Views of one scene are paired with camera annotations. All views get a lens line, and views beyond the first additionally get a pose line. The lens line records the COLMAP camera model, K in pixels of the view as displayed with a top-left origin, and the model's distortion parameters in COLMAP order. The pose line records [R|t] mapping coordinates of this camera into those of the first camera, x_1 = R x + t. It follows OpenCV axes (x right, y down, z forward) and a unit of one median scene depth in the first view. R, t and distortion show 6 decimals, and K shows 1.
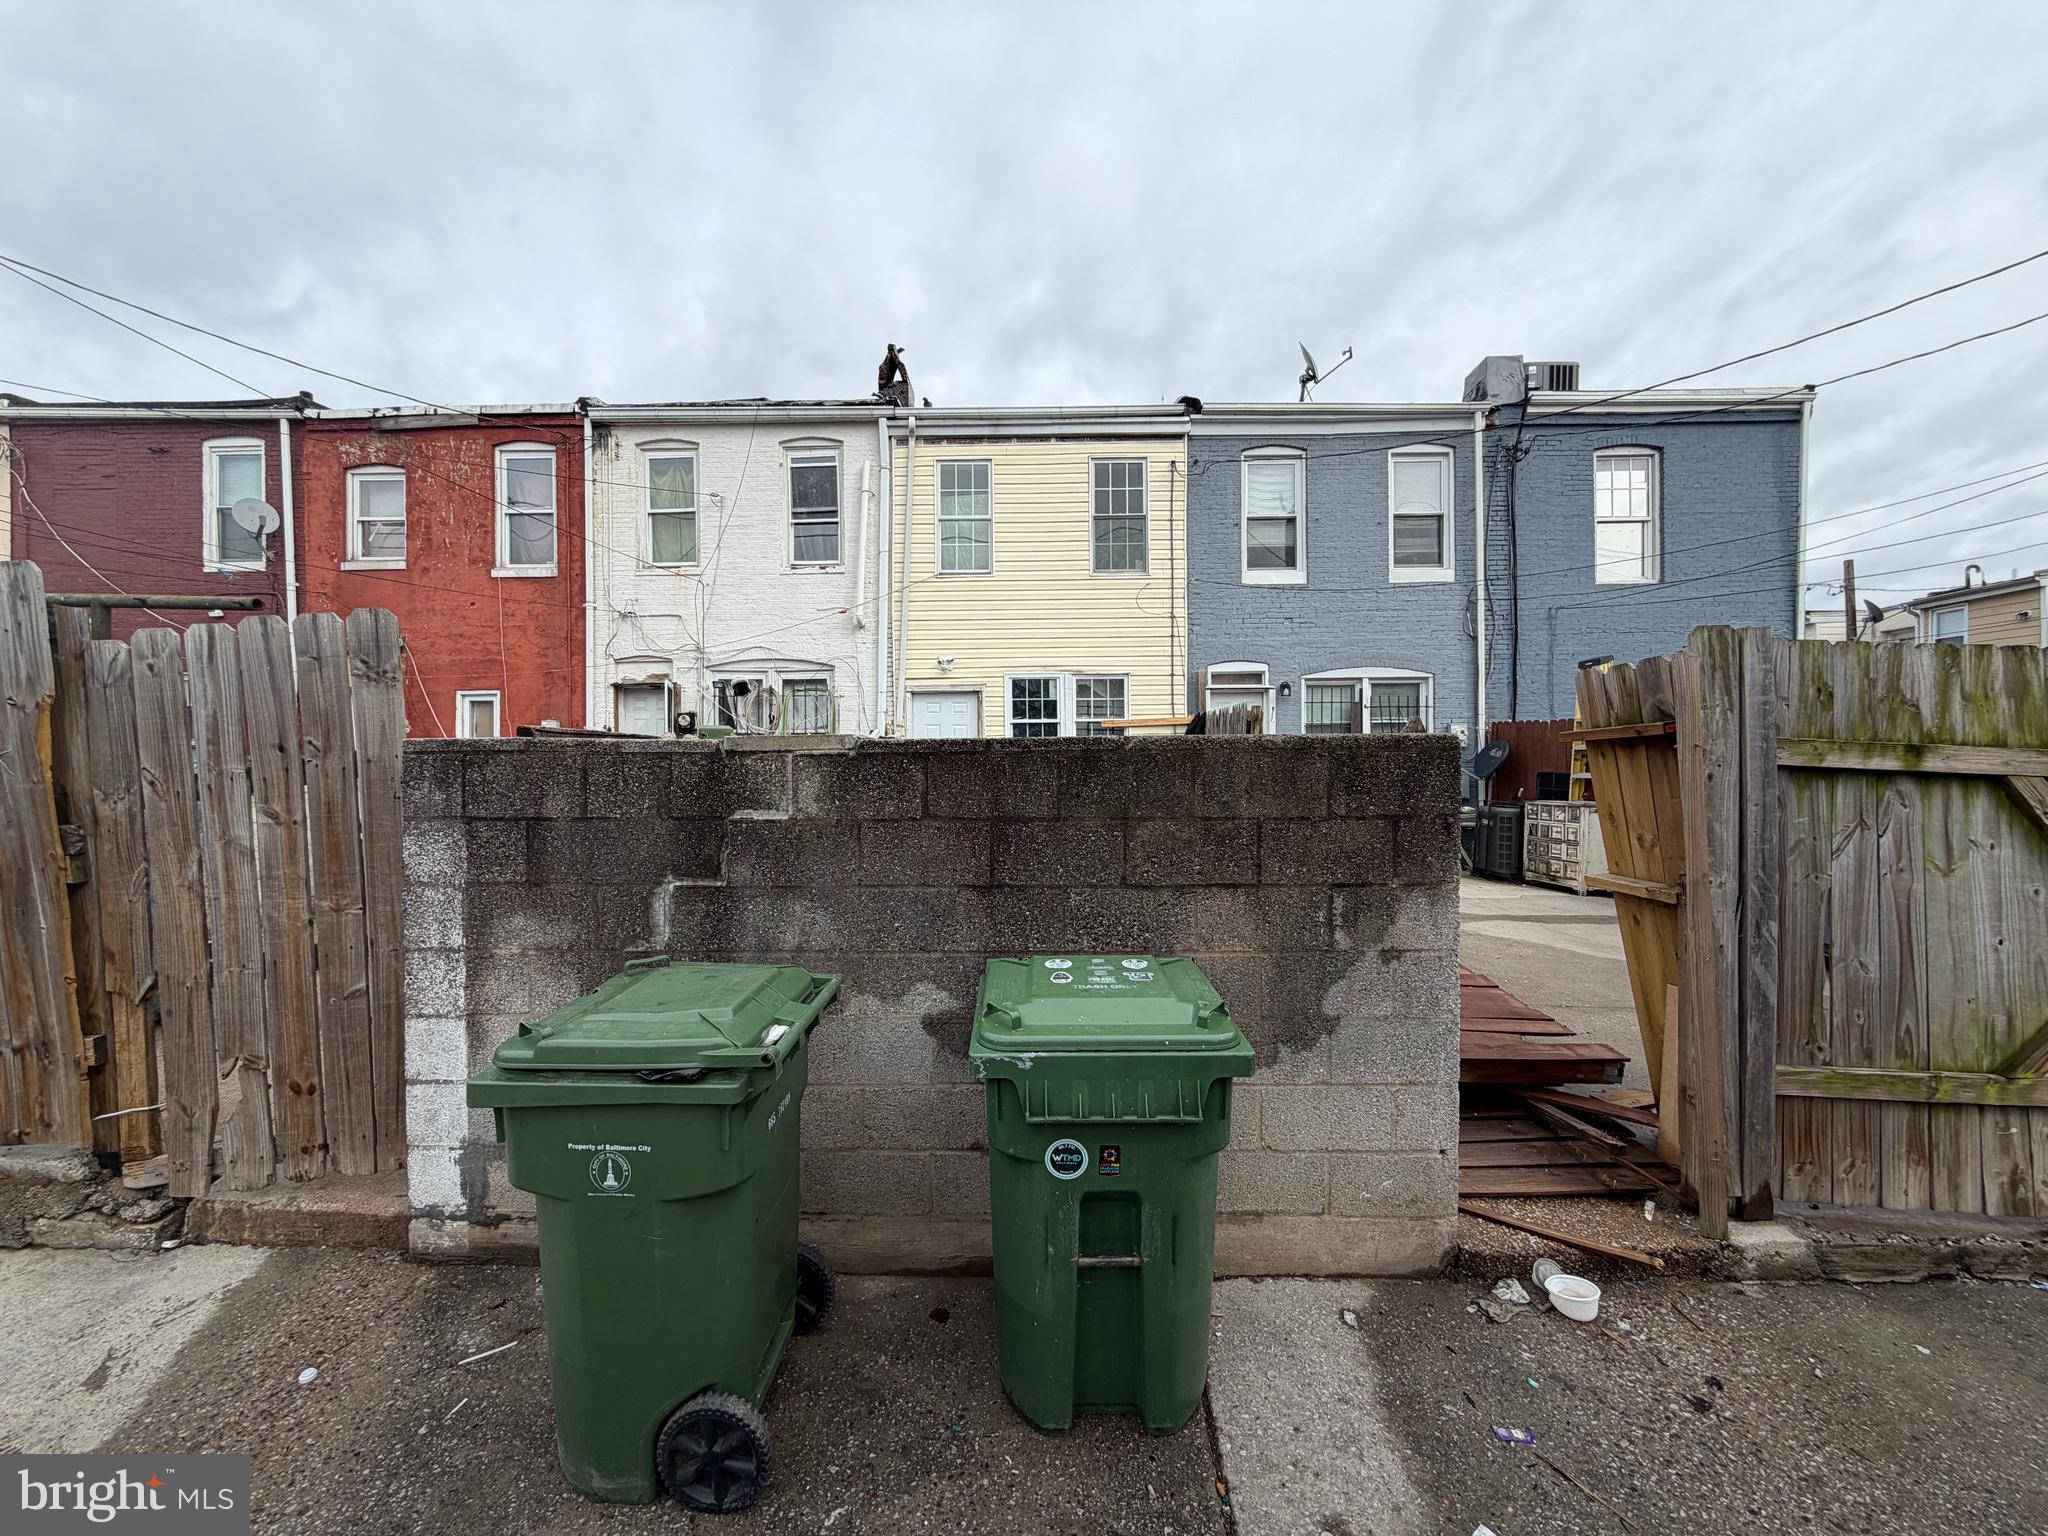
lens RADIAL K [[815.9, 0, 1016.0], [0, 815.9, 777.1], [0, 0, 1]] dist [-0.000156, 0.000142]
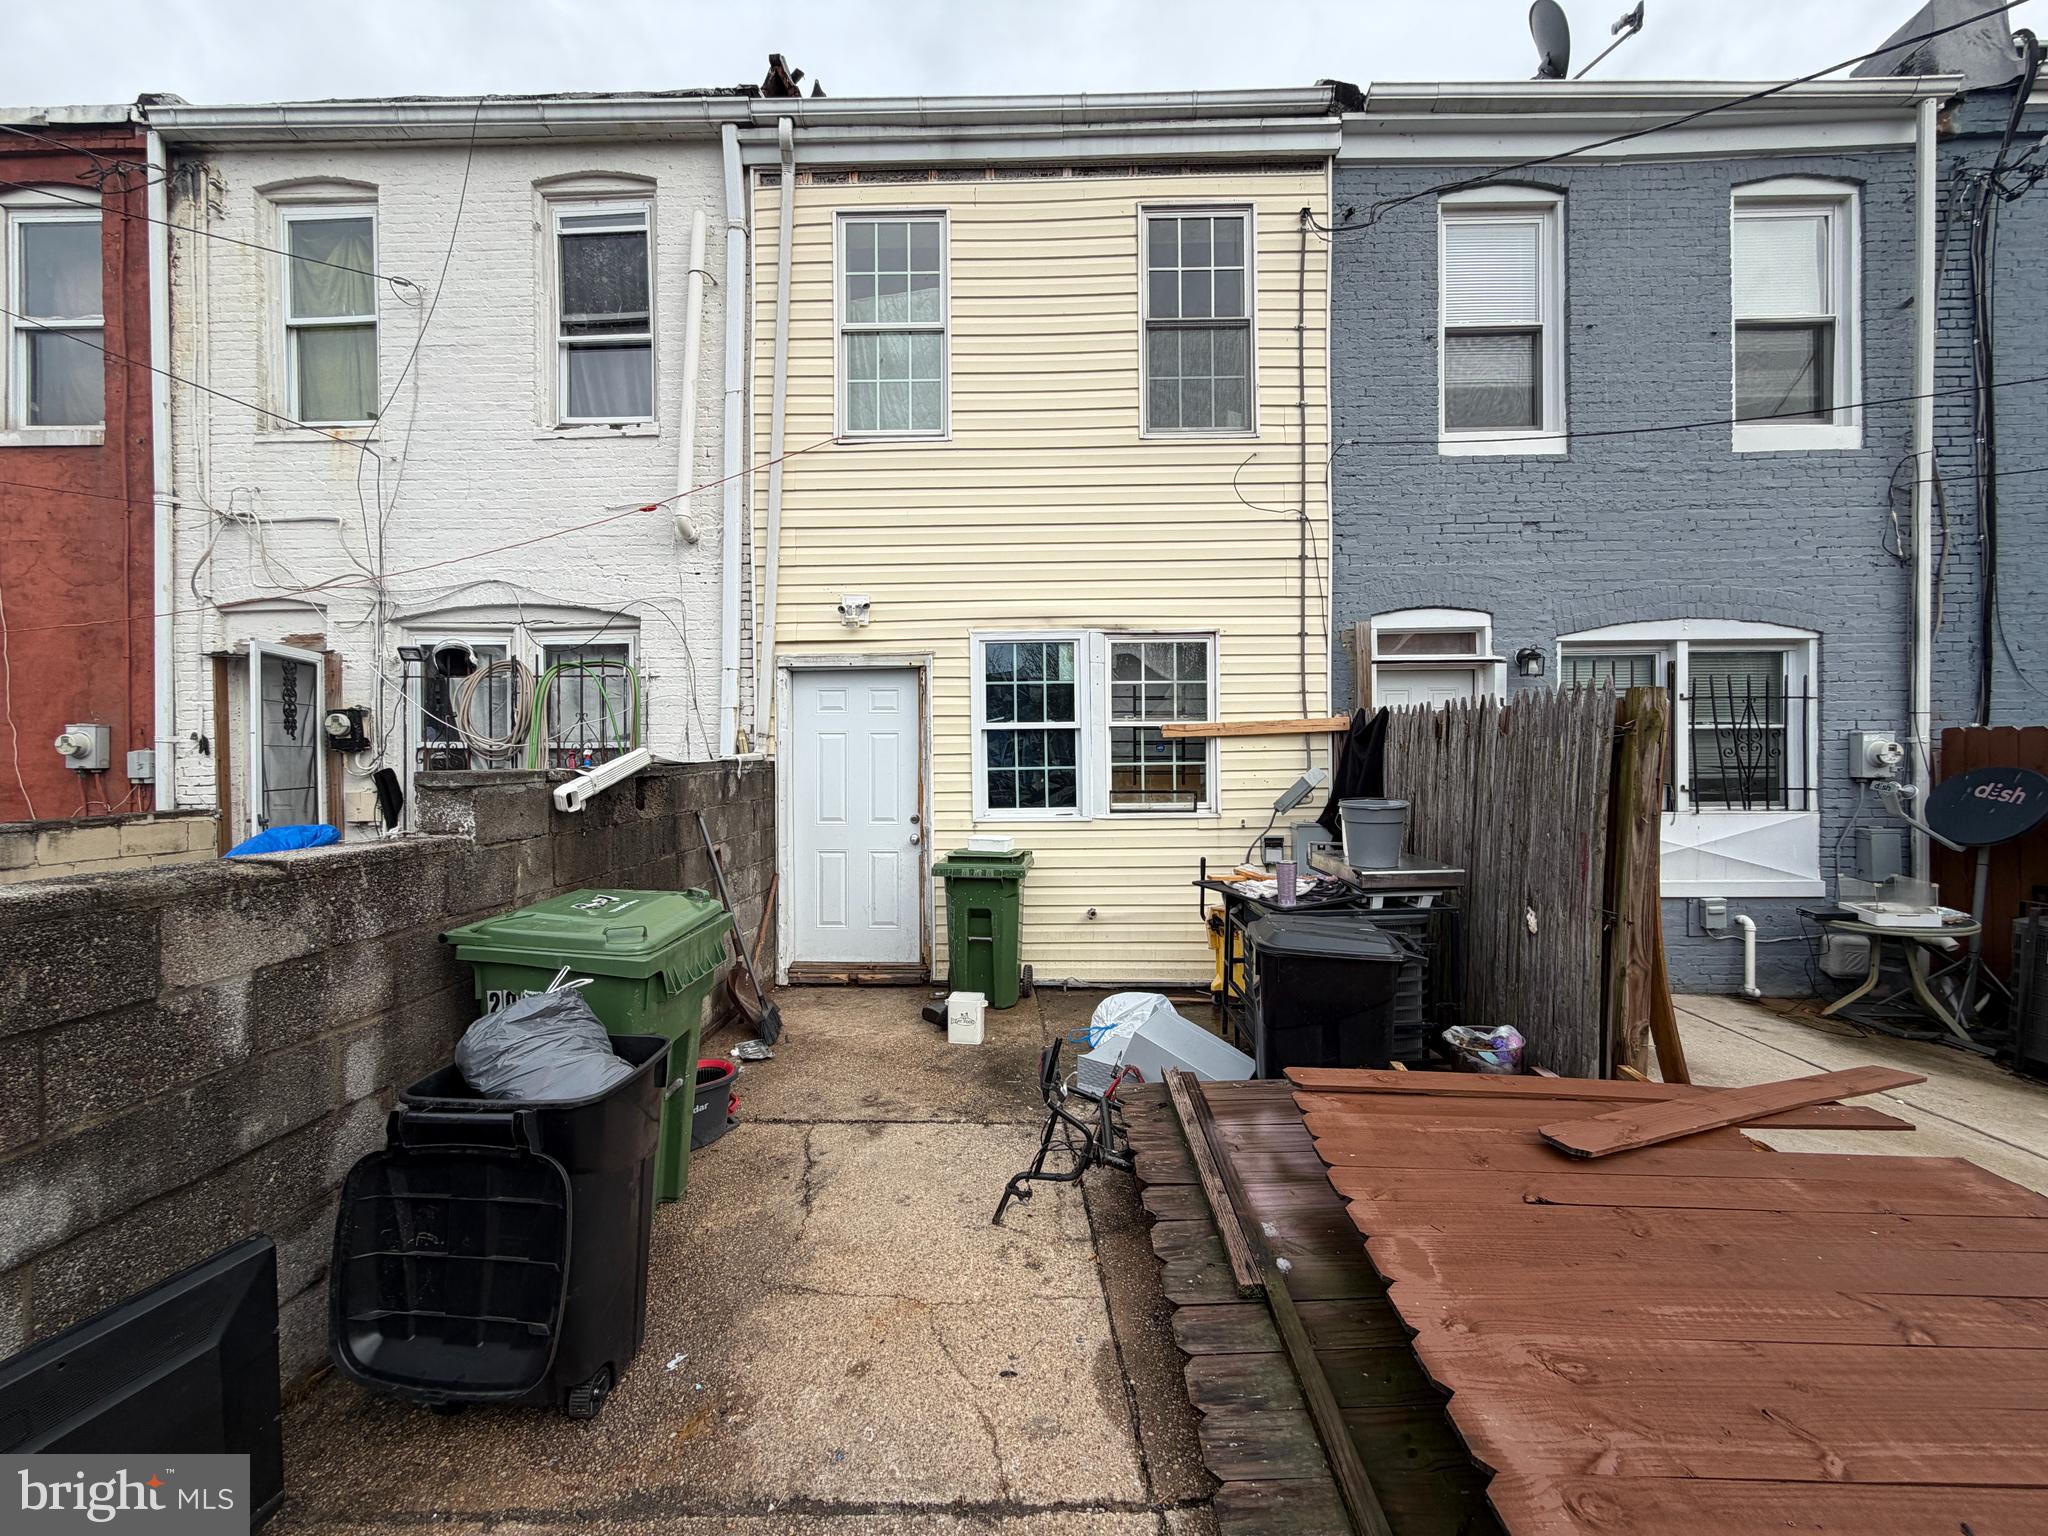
lens RADIAL K [[815.9, 0, 1019.8], [0, 815.9, 752.8], [0, 0, 1]] dist [-0.000156, 0.000142]
pose [[0.999948, 0.000773, -0.010179, 0.021729], [-0.000961, 0.999829, -0.018463, -0.042601], [0.010163, 0.018471, 0.999778, 0.494146]]
